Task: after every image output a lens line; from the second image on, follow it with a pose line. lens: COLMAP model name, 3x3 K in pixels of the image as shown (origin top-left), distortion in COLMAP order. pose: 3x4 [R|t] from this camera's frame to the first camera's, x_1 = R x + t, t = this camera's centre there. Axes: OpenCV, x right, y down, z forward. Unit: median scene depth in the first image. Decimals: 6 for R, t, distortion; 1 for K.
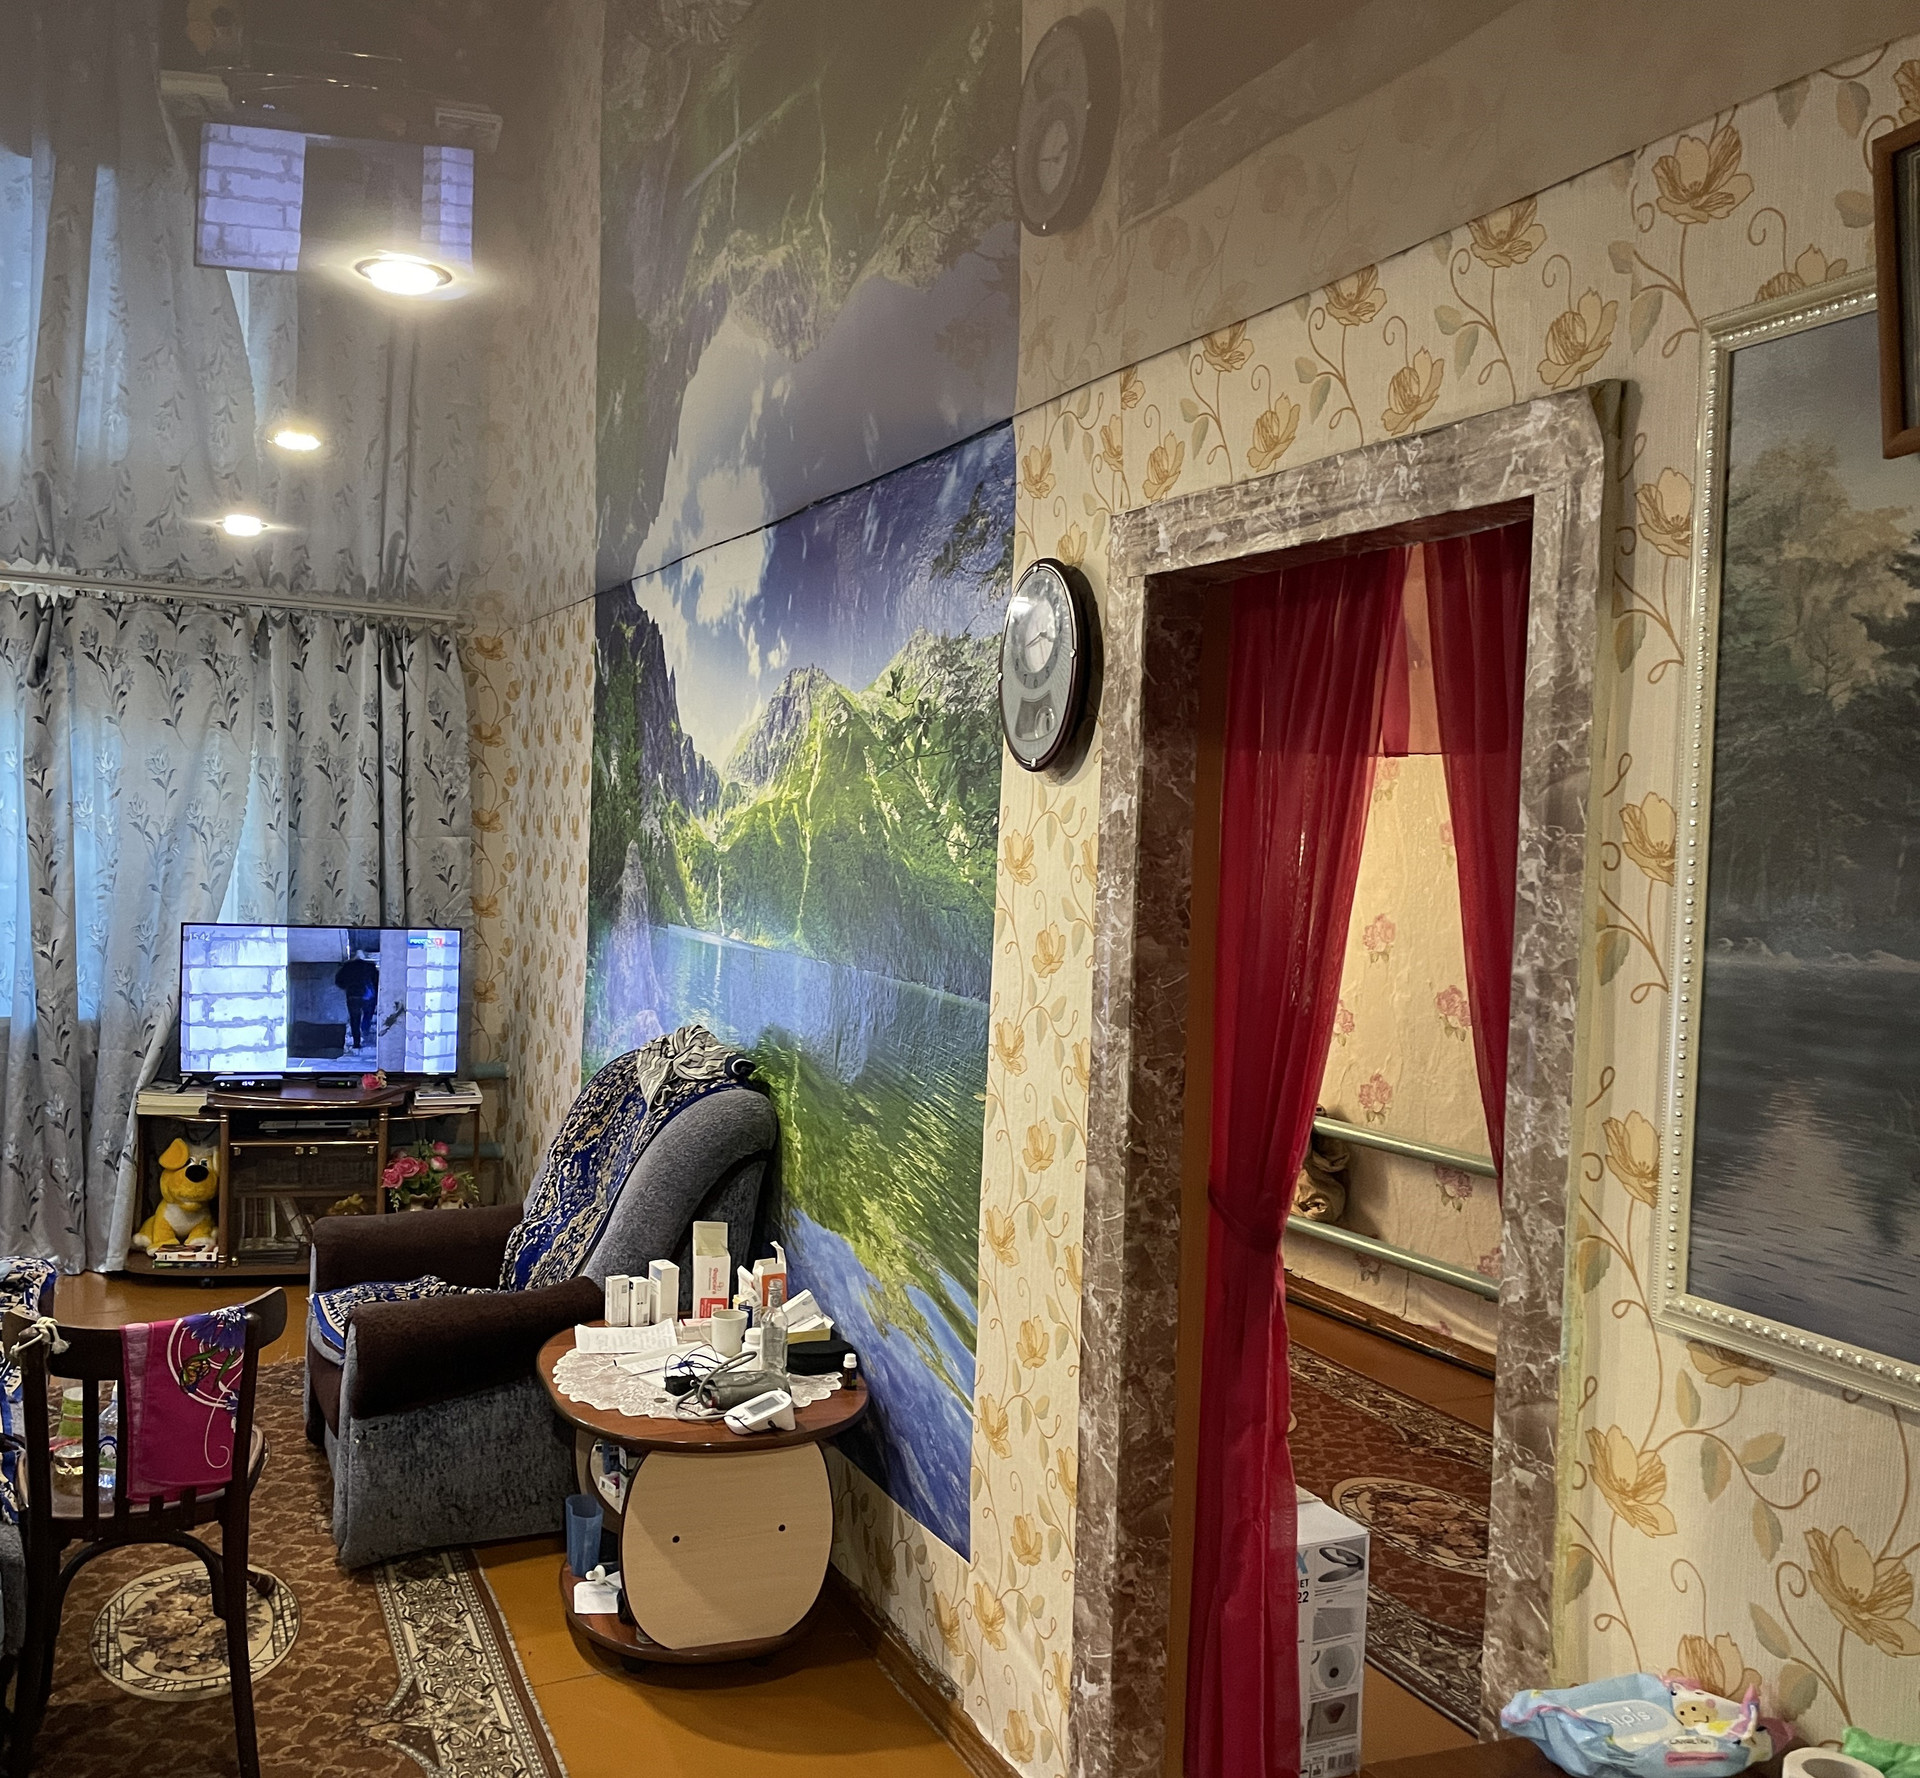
lens RADIAL K [[1996.7, 0, 949.2], [0, 1996.7, 893.1], [0, 0, 1]] dist [0.051055, 0.000000]
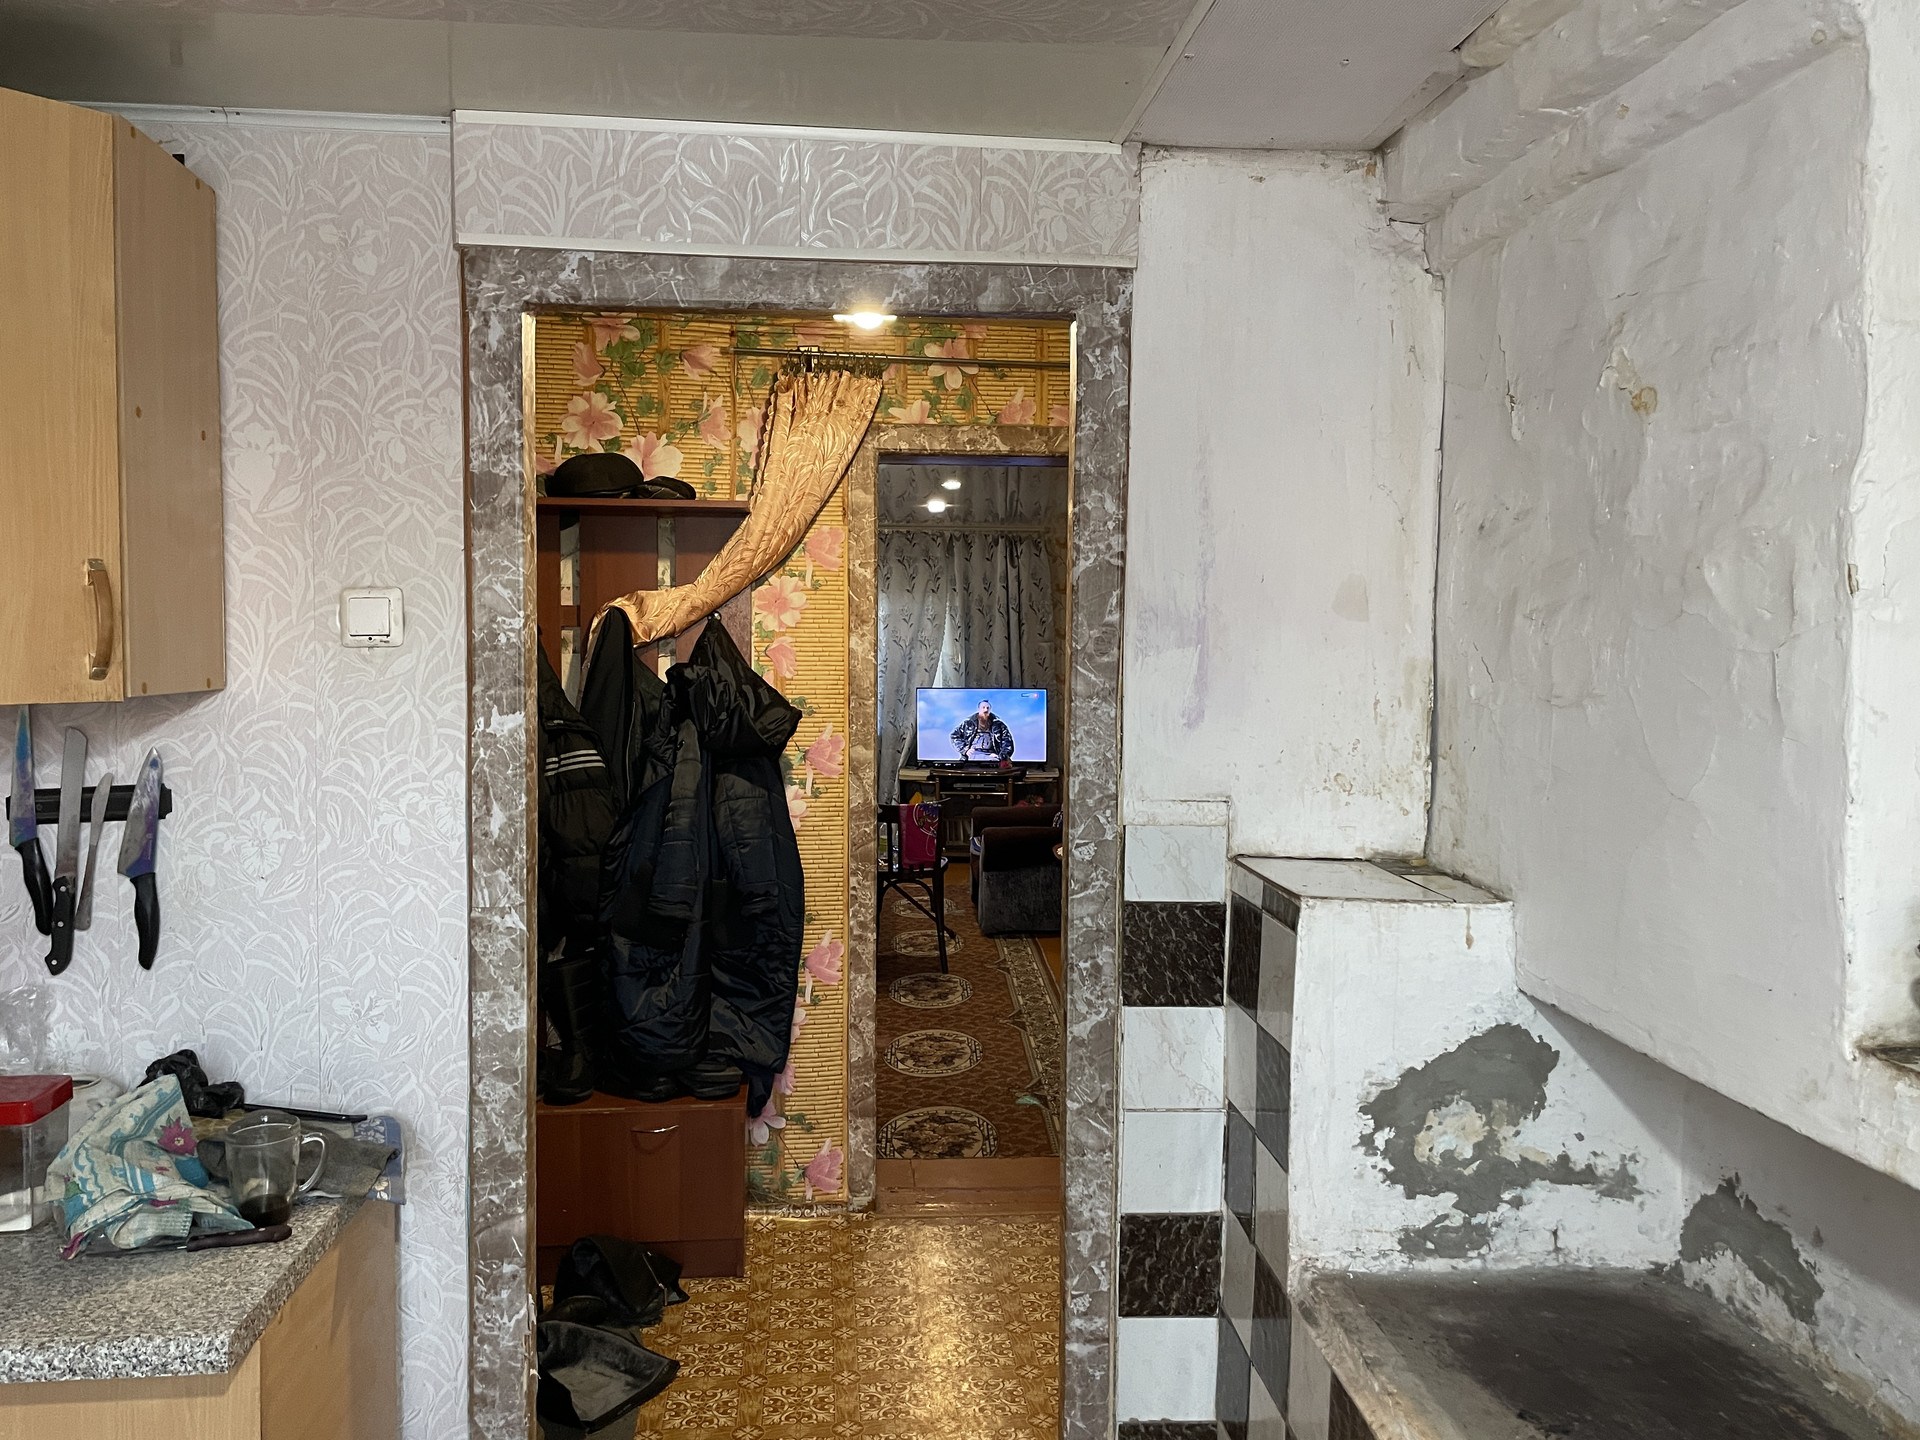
lens RADIAL K [[1477.0, 0, 958.3], [0, 1477.0, 711.9], [0, 0, 1]] dist [0.100959, -0.129699]
pose [[0.943180, -0.017142, -0.331839, 0.215954], [0.020143, 0.999781, 0.005604, 0.042788], [0.331670, -0.011969, 0.943320, -0.555983]]
